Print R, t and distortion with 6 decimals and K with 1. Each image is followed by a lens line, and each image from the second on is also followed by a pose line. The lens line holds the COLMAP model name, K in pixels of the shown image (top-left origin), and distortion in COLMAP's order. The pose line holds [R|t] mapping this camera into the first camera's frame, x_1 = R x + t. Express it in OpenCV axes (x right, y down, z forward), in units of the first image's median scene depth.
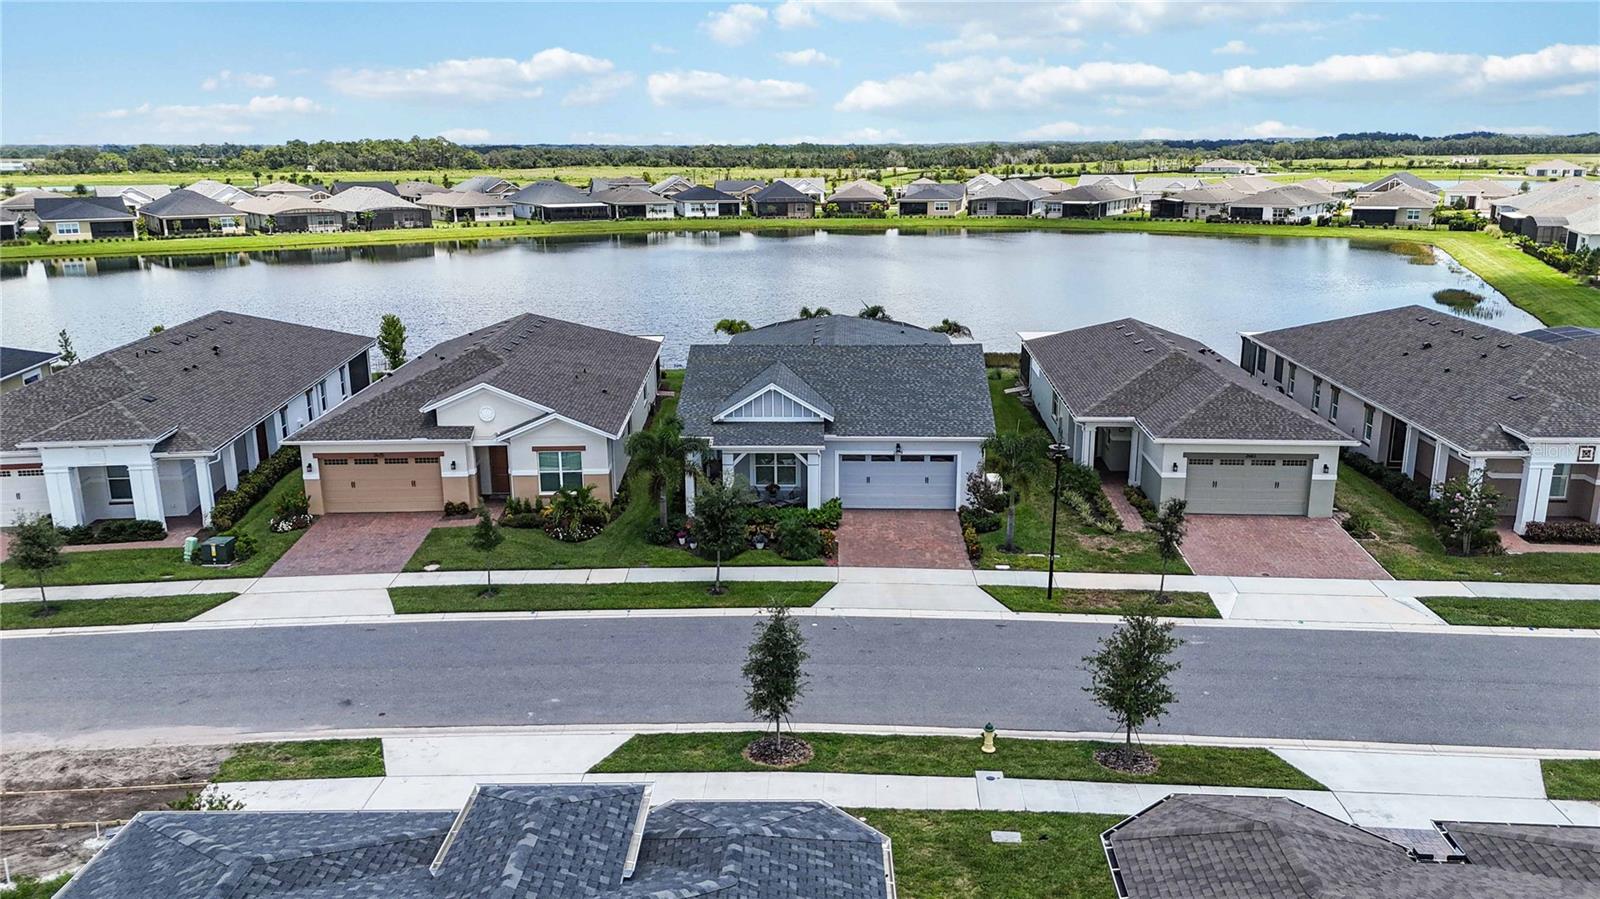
lens RADIAL K [[1172.1, 0, 807.4], [0, 1172.1, 449.6], [0, 0, 1]] dist [0.072427, -0.067329]
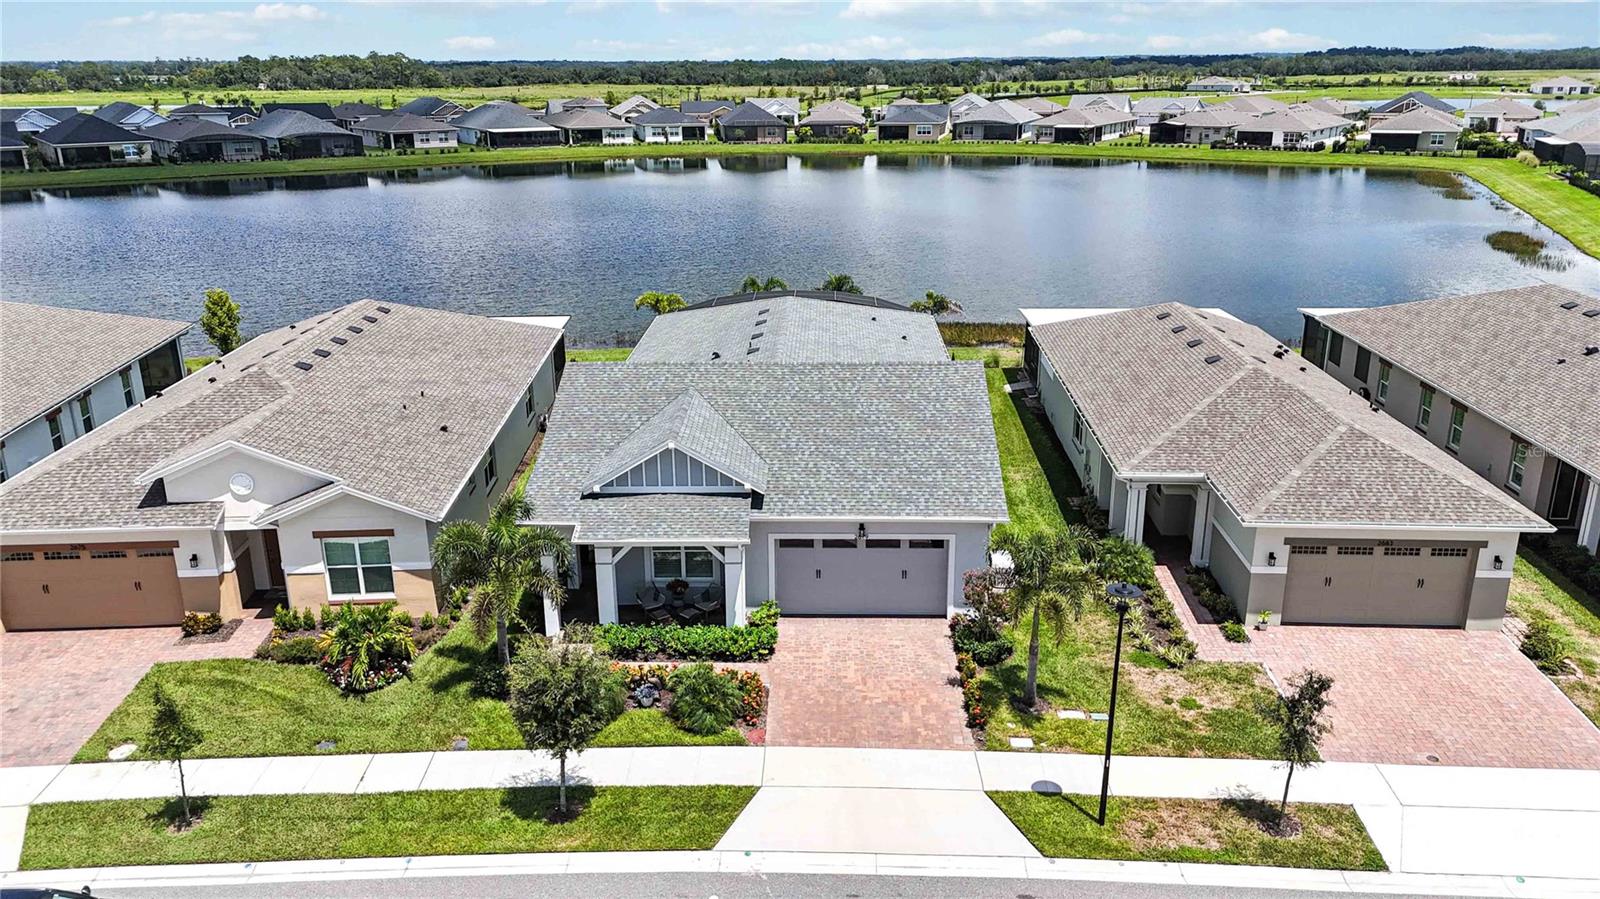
lens RADIAL K [[1172.1, 0, 807.4], [0, 1172.1, 449.6], [0, 0, 1]] dist [0.072427, -0.067329]
pose [[0.999861, -0.006171, 0.015514, 0.007545], [0.005151, 0.997877, 0.064921, -0.019115], [-0.015882, -0.064832, 0.997770, 0.069030]]
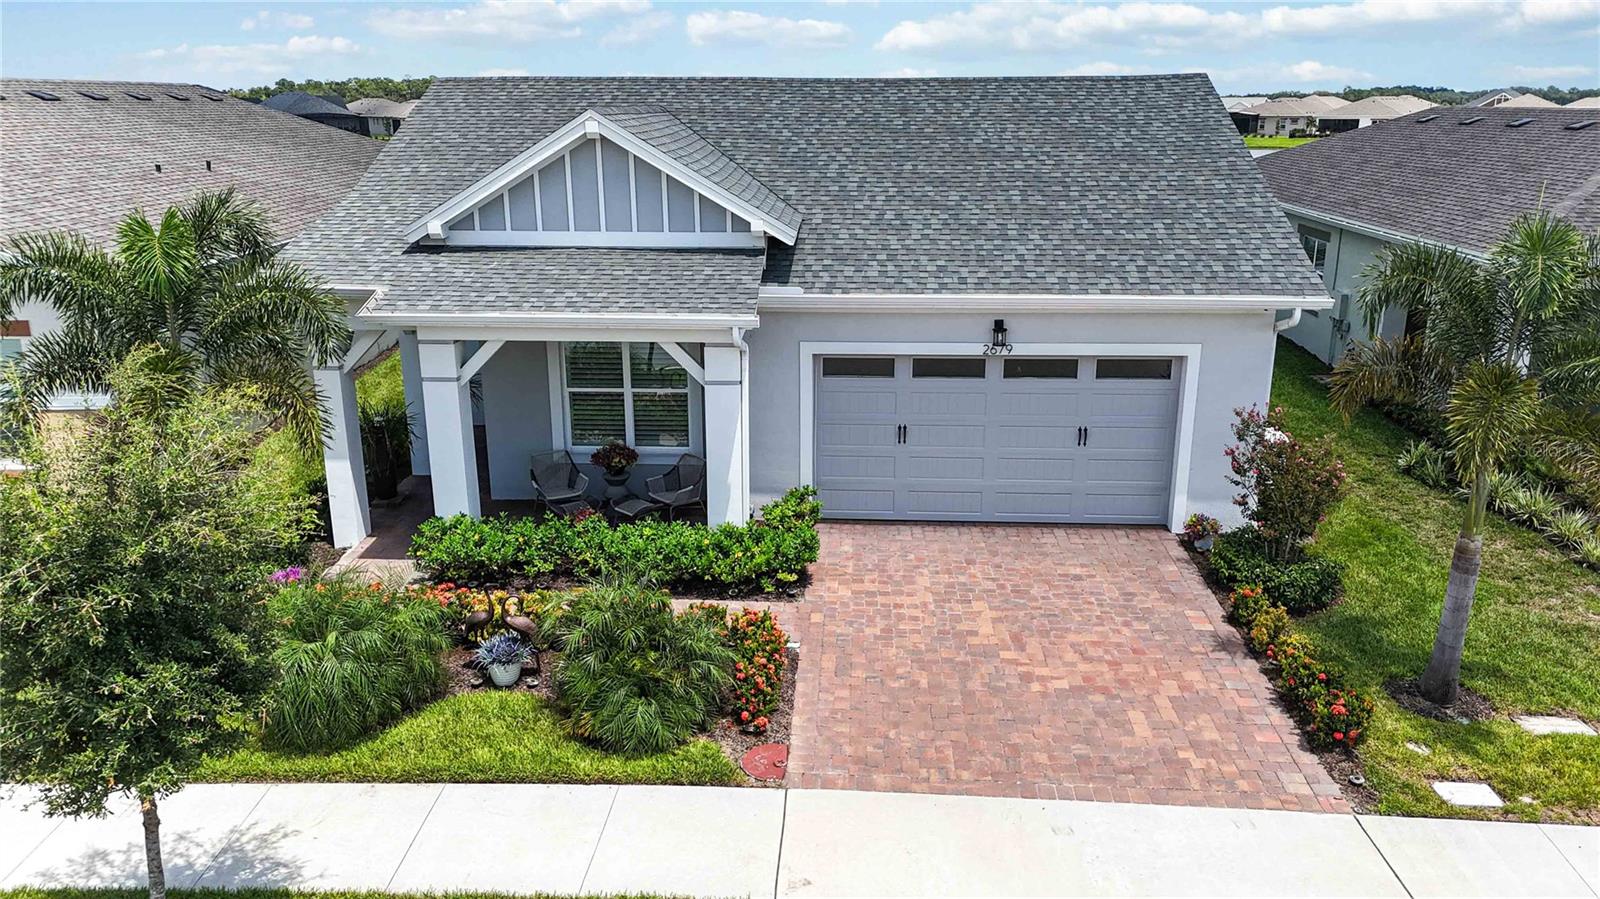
lens RADIAL K [[1175.1, 0, 803.4], [0, 1175.1, 474.8], [0, 0, 1]] dist [0.035332, -0.003592]
pose [[0.999875, 0.008638, -0.013220, 0.006067], [-0.007920, 0.998541, 0.053422, 0.004179], [0.013662, -0.053310, 0.998485, 0.141652]]
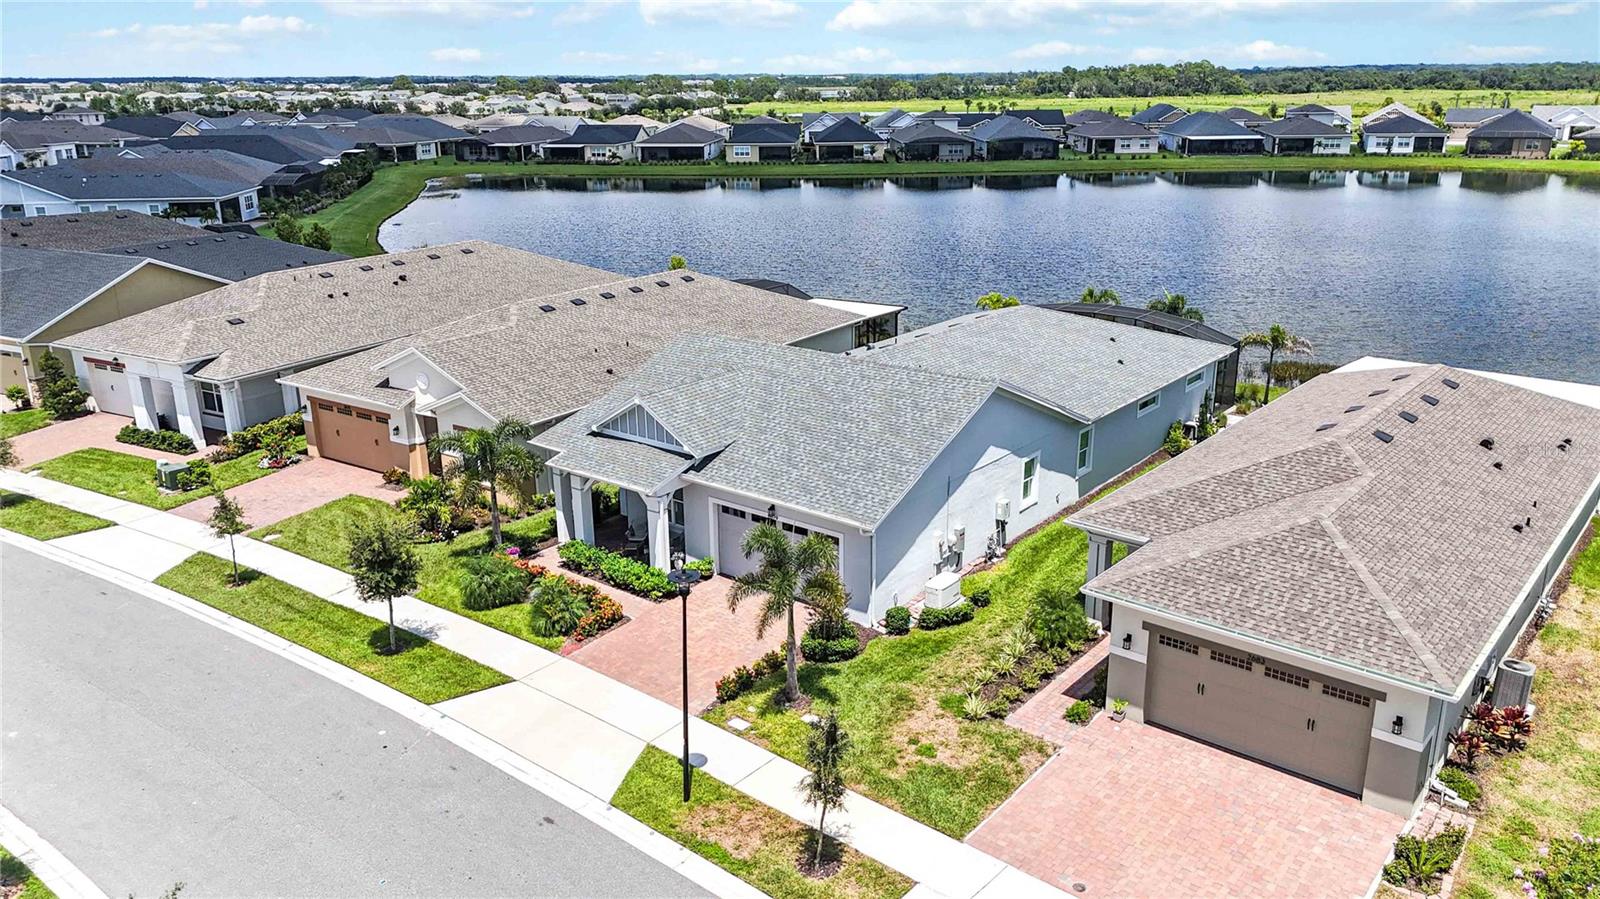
lens RADIAL K [[1172.1, 0, 807.4], [0, 1172.1, 449.6], [0, 0, 1]] dist [0.072427, -0.067329]
pose [[0.806028, 0.176222, -0.565035, 0.102647], [-0.142560, 0.984346, 0.103633, -0.024100], [0.574453, -0.002980, 0.818532, 0.088791]]
